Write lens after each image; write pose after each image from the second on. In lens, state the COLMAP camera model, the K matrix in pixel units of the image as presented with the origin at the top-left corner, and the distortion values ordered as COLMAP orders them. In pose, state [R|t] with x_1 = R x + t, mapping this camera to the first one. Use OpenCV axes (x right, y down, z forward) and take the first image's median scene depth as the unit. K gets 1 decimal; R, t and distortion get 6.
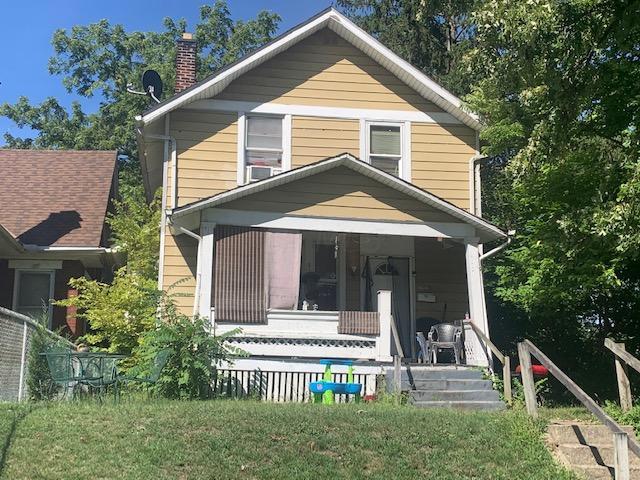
lens RADIAL K [[850.2, 0, 320.0], [0, 850.2, 240.0], [0, 0, 1]] dist [0.092551, 0.004780]
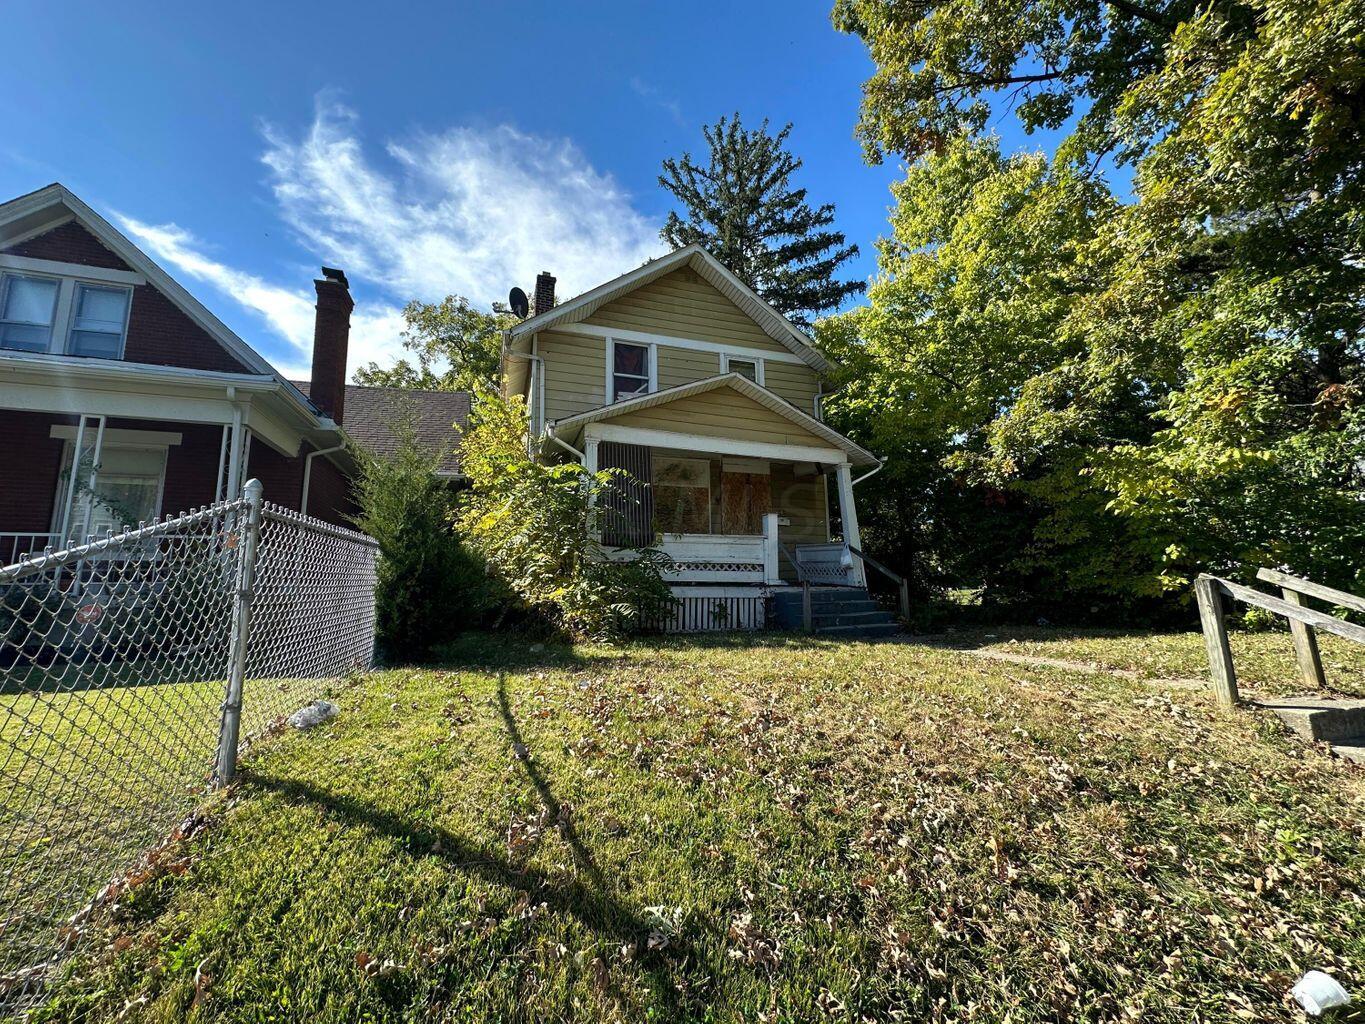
lens RADIAL K [[541.9, 0, 682.5], [0, 541.9, 512.0], [0, 0, 1]] dist [0.000276, 0.000074]
pose [[0.983726, 0.007817, 0.179506, -0.136917], [-0.014722, 0.999201, 0.037162, 0.035613], [-0.179072, -0.039199, 0.983055, 0.389025]]
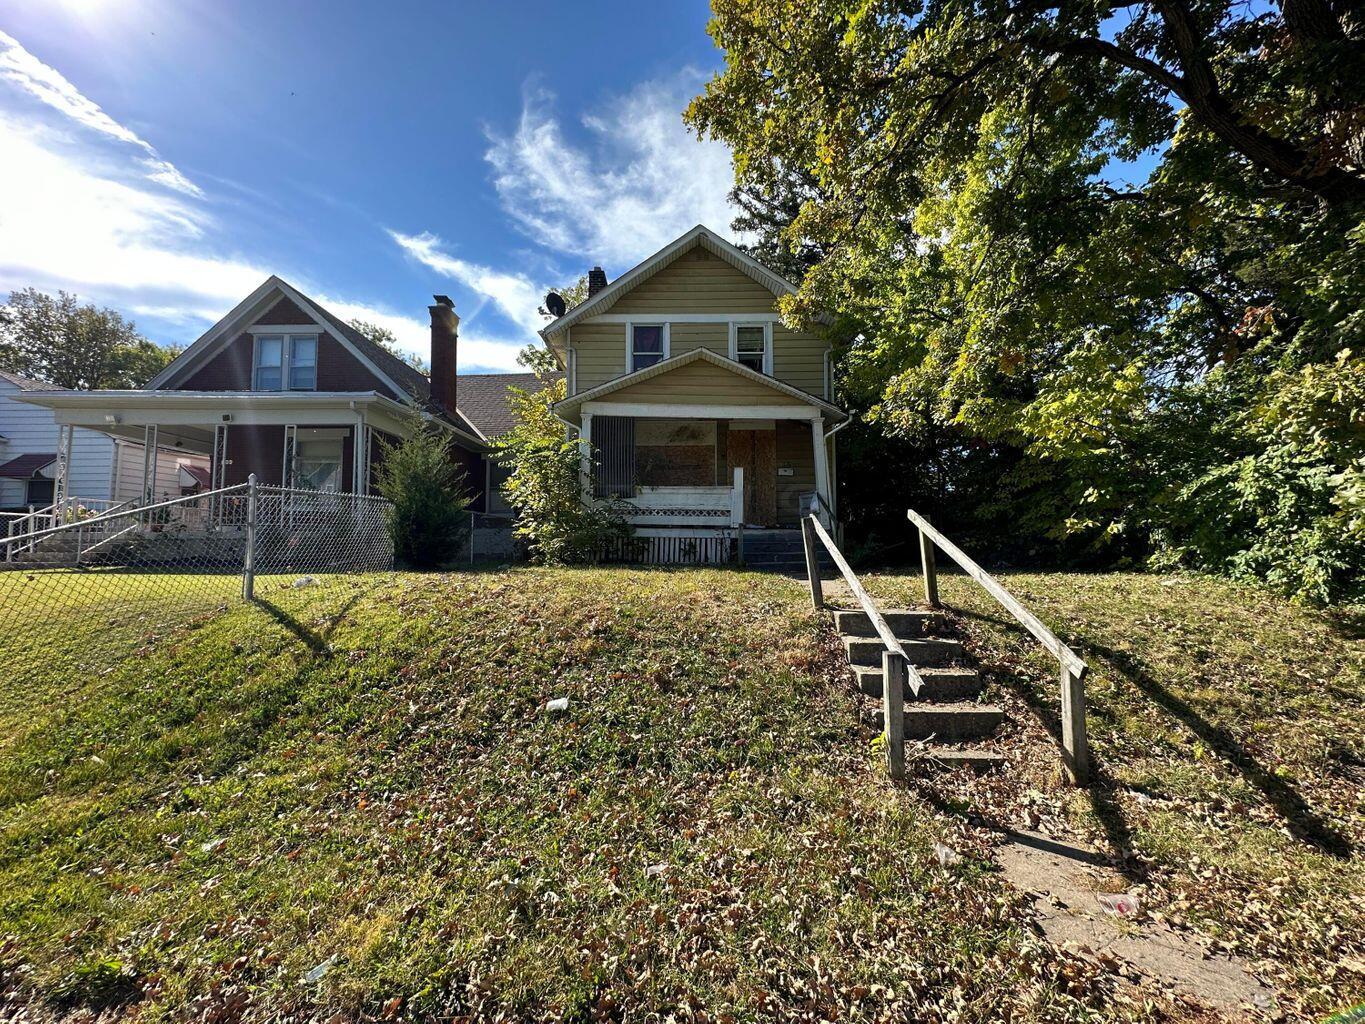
lens RADIAL K [[541.9, 0, 682.5], [0, 541.9, 512.0], [0, 0, 1]] dist [0.000276, 0.000074]
pose [[0.987778, -0.015418, -0.155101, 0.111253], [0.035568, 0.991137, 0.127993, 0.022984], [0.151753, -0.131945, 0.979572, 0.252195]]
